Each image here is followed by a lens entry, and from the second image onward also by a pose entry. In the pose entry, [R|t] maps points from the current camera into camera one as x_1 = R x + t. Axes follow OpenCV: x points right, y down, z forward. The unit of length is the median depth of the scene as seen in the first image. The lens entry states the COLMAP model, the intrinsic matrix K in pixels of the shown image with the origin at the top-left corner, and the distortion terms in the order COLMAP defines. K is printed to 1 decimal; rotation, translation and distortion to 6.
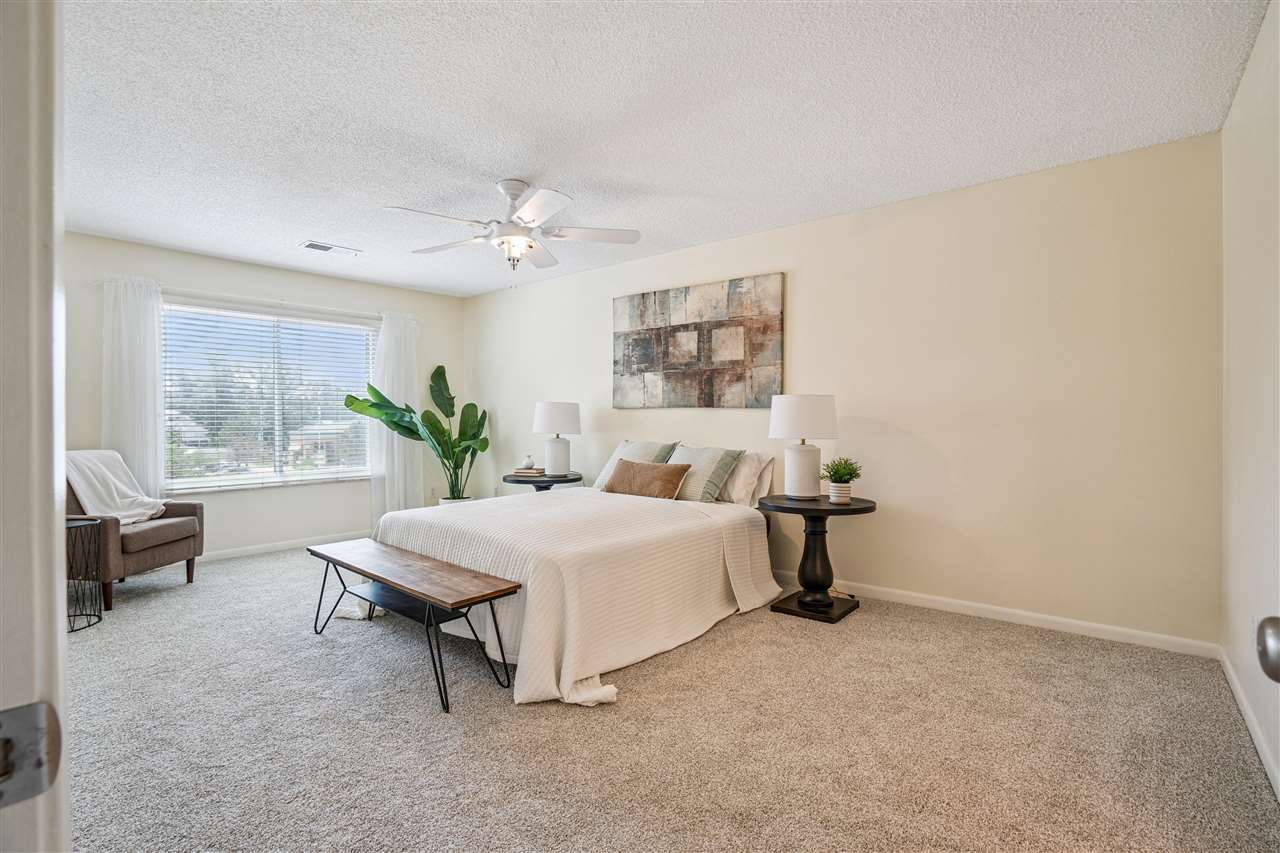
lens RADIAL K [[597.1, 0, 639.9], [0, 597.1, 421.6], [0, 0, 1]] dist [-0.048212, 0.019007]
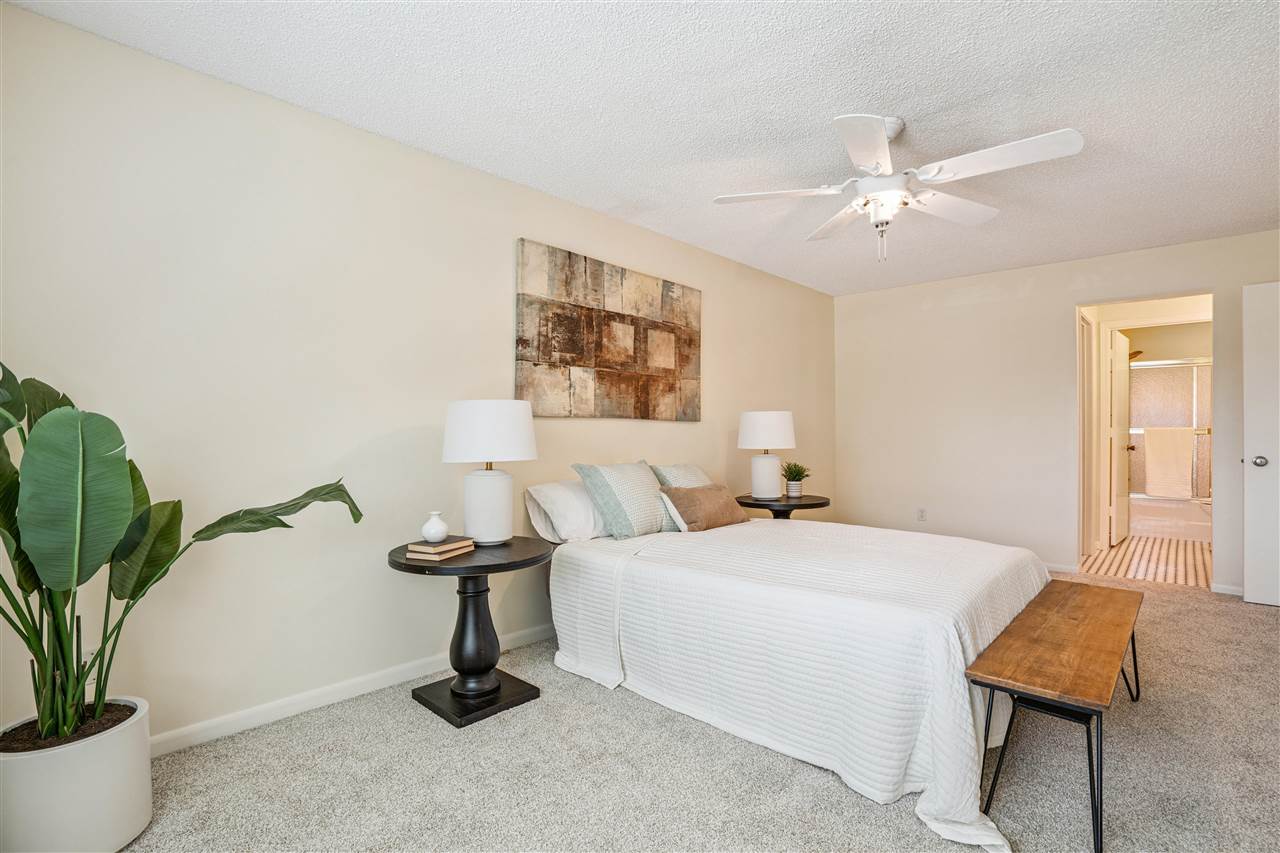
lens RADIAL K [[597.1, 0, 638.1], [0, 597.1, 427.6], [0, 0, 1]] dist [-0.048212, 0.019007]
pose [[0.074780, 0.013350, 0.997111, -0.718480], [0.012812, 0.999815, -0.014347, 0.000377], [-0.997118, 0.013847, 0.074595, 0.925204]]
